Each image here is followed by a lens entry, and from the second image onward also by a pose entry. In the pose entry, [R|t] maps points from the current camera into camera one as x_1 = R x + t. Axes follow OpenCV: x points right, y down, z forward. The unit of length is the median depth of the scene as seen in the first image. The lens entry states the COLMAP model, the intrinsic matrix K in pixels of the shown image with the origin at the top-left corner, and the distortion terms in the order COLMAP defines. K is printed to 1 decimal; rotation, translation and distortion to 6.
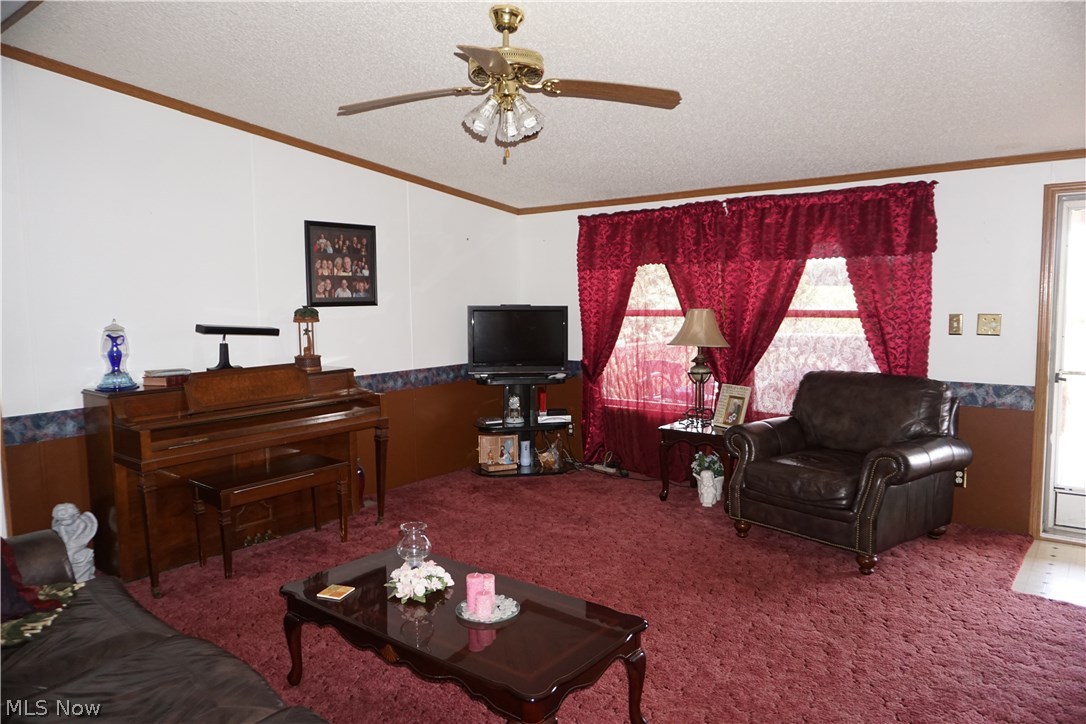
lens RADIAL K [[727.0, 0, 547.9], [0, 727.0, 360.2], [0, 0, 1]] dist [-0.051510, 0.028802]
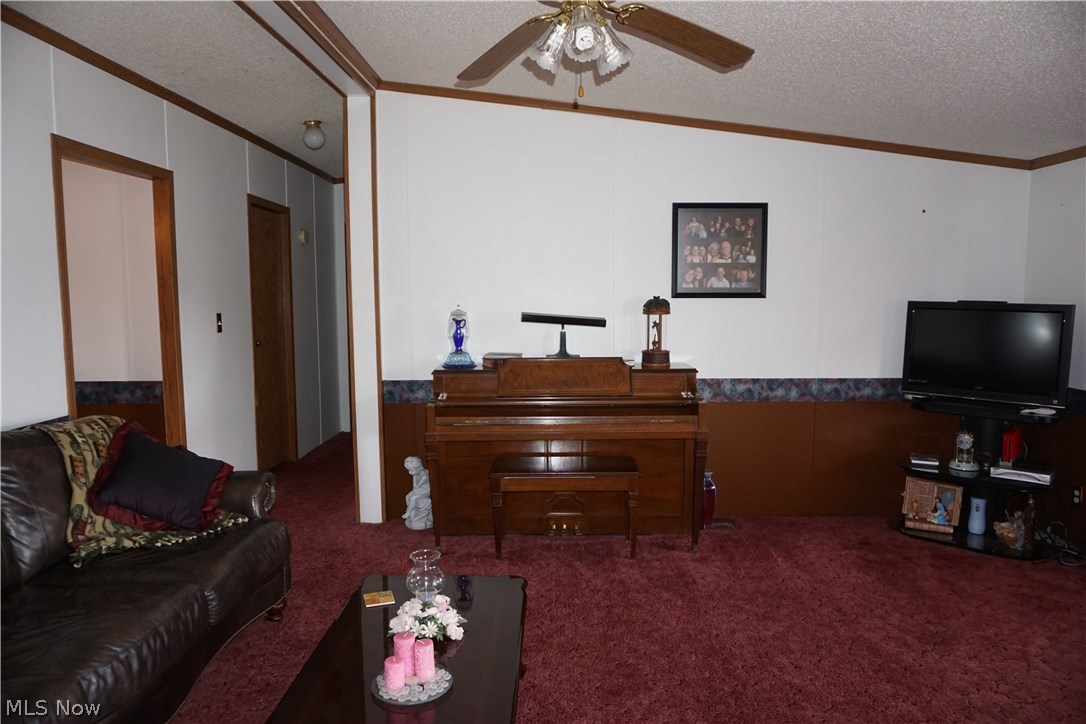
lens RADIAL K [[727.0, 0, 542.8], [0, 727.0, 363.0], [0, 0, 1]] dist [-0.051510, 0.028802]
pose [[0.607338, 0.090708, -0.789248, 0.296508], [-0.073746, 0.995608, 0.057676, -0.031777], [0.791014, 0.023175, 0.611360, 0.305028]]
